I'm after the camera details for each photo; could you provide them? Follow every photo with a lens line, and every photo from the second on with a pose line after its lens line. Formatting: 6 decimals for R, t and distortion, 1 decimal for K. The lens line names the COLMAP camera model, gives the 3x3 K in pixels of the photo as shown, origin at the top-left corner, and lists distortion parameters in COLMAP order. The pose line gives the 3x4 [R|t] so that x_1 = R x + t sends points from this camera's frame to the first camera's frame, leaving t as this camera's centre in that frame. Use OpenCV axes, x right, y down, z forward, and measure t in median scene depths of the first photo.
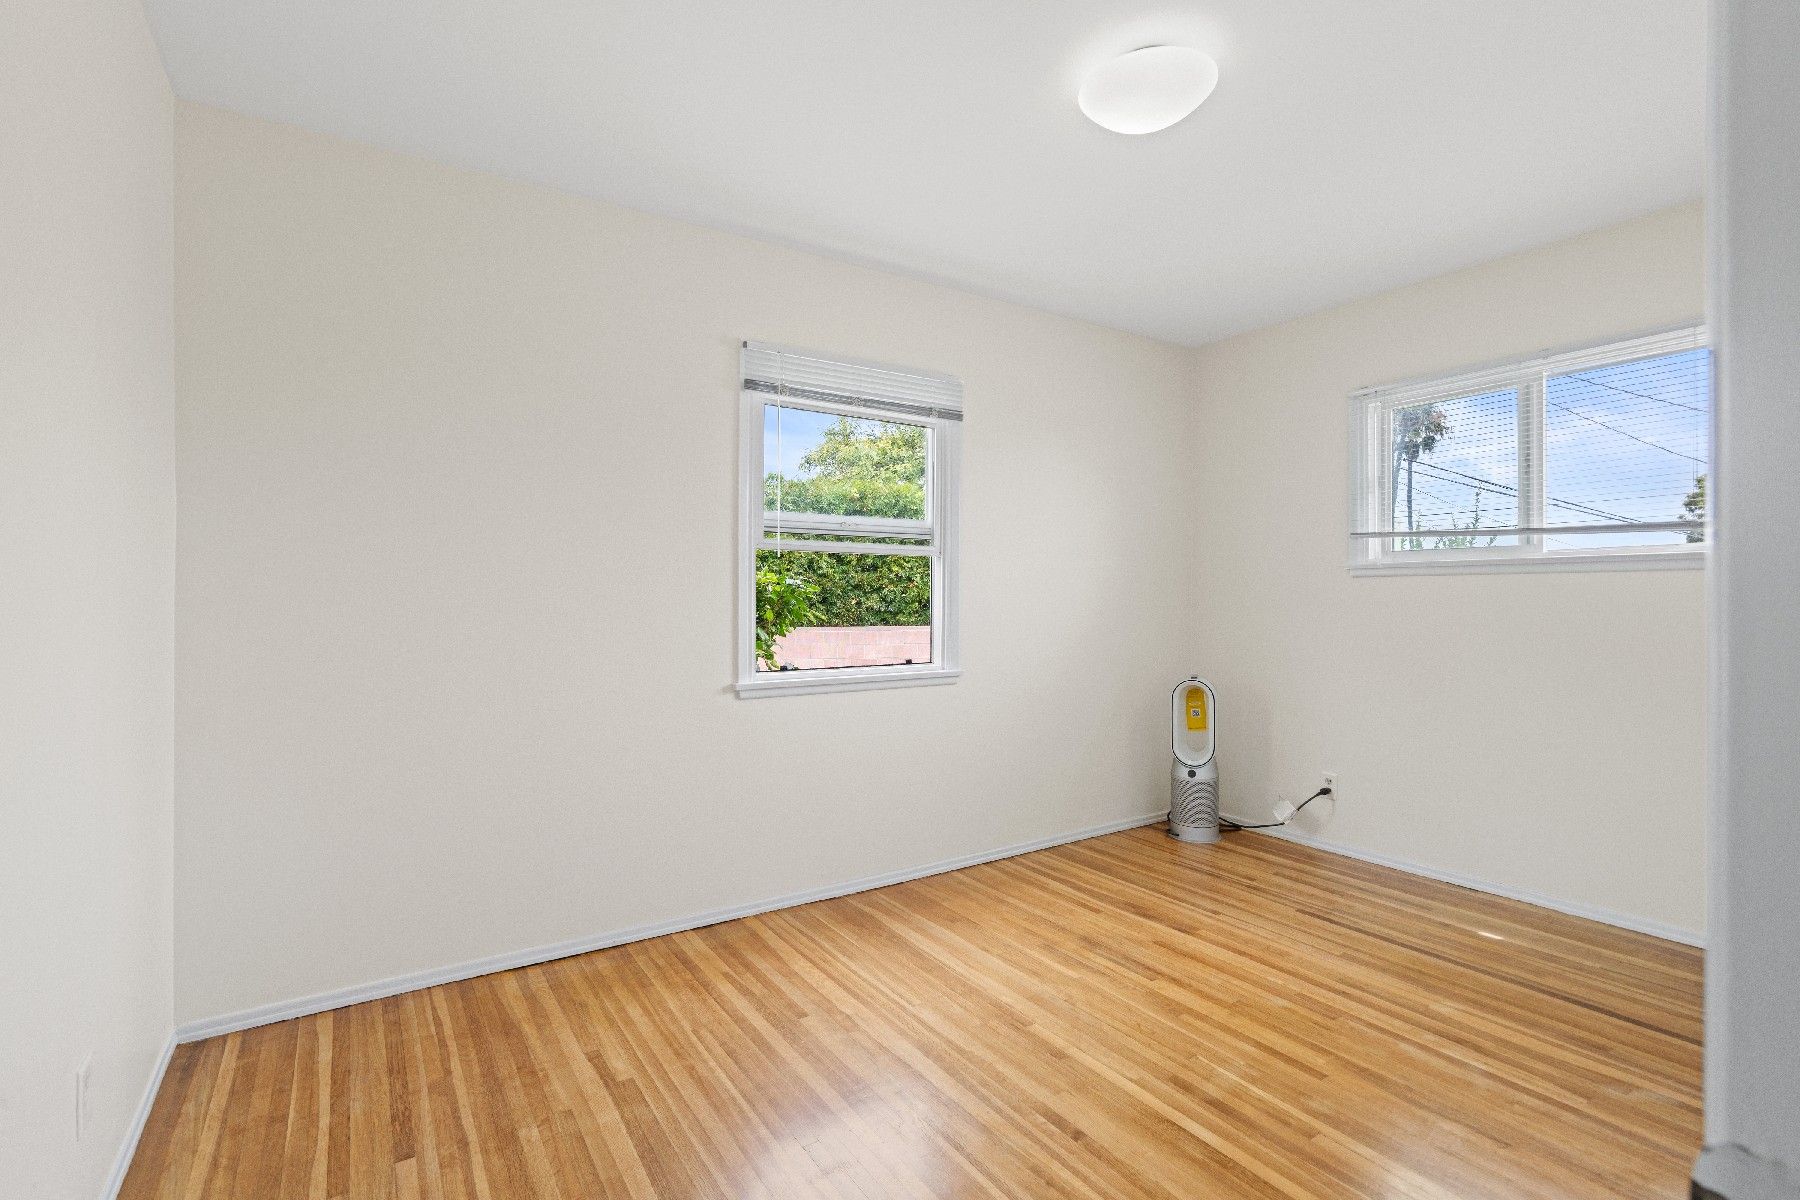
lens RADIAL K [[822.2, 0, 892.3], [0, 822.2, 599.5], [0, 0, 1]] dist [-0.004236, 0.001973]
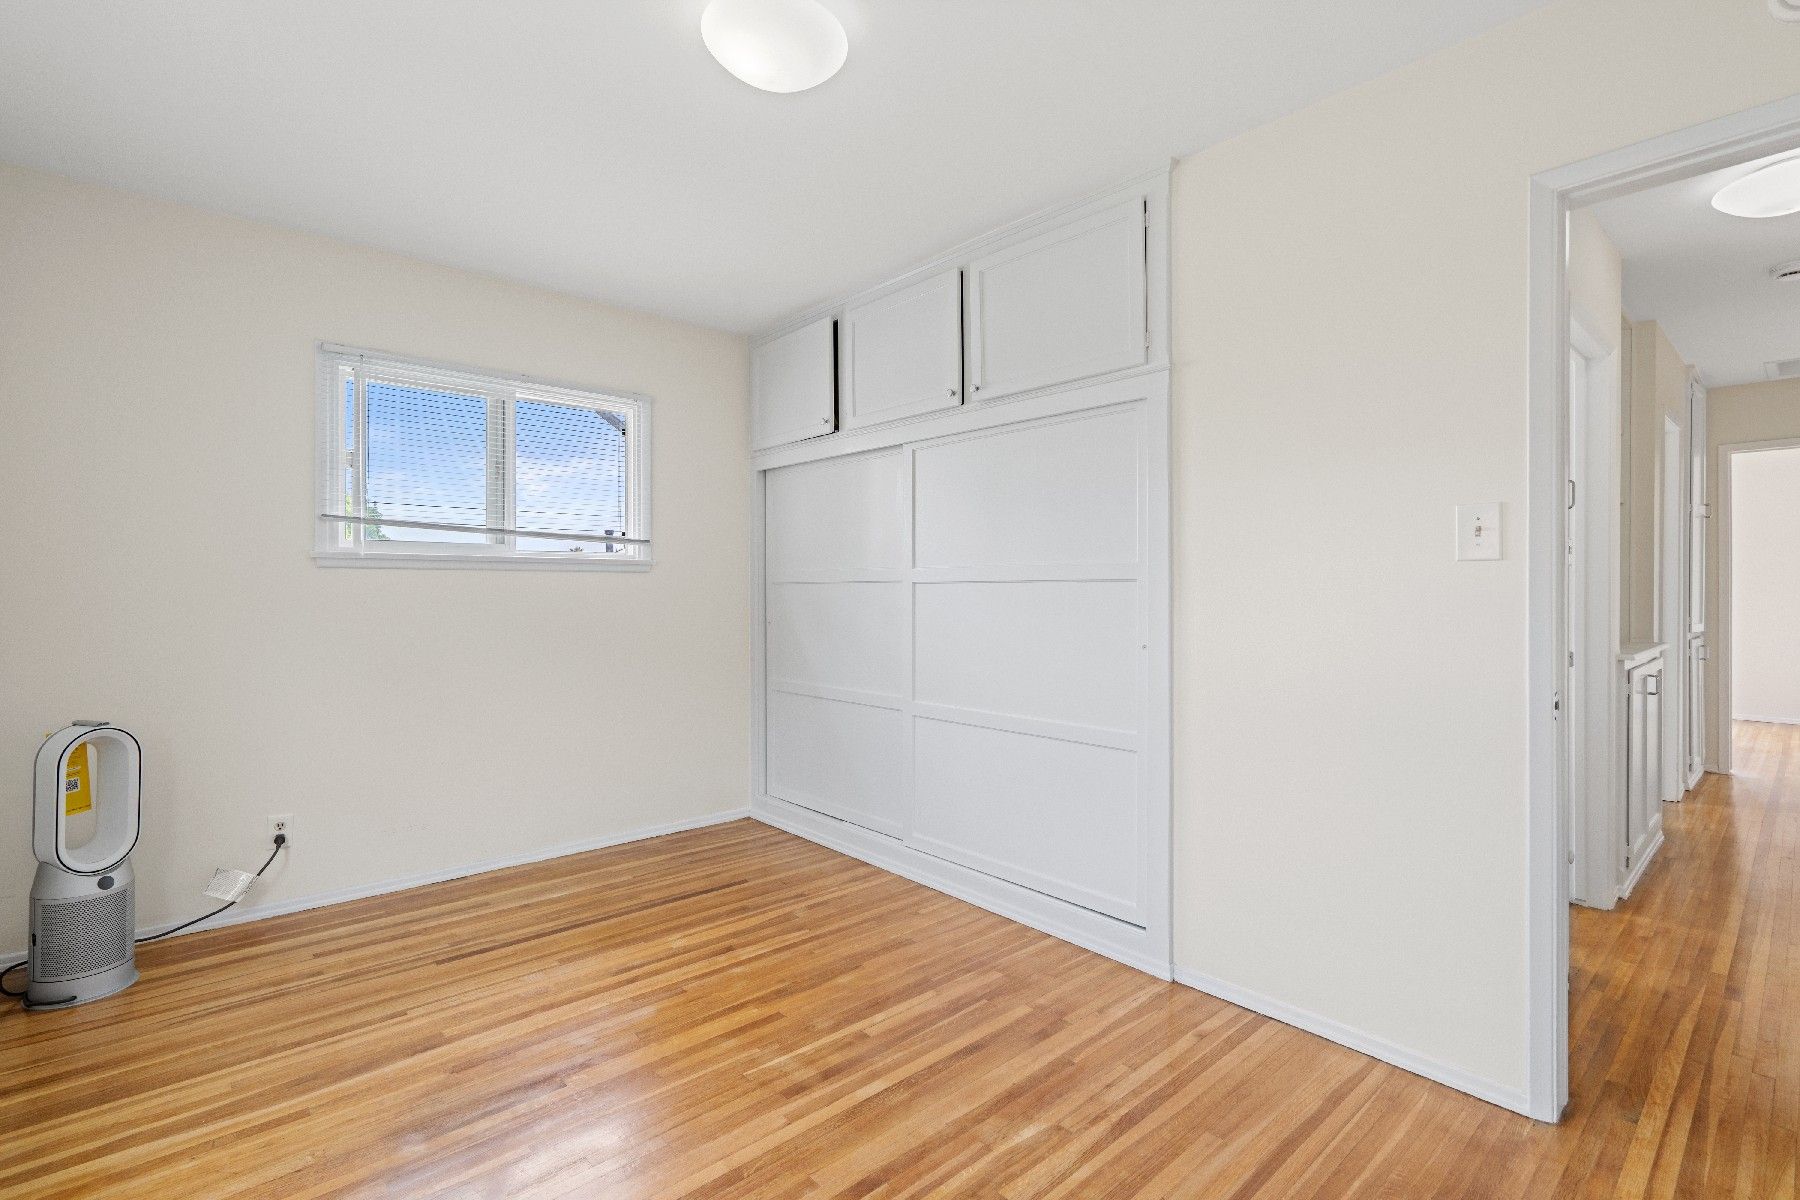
lens RADIAL K [[822.2, 0, 890.6], [0, 822.2, 591.2], [0, 0, 1]] dist [-0.004236, 0.001973]
pose [[-0.141178, -0.000382, 0.989984, -0.428721], [0.001620, 0.999998, 0.000617, -0.003712], [-0.989983, 0.001691, -0.141177, 0.694092]]
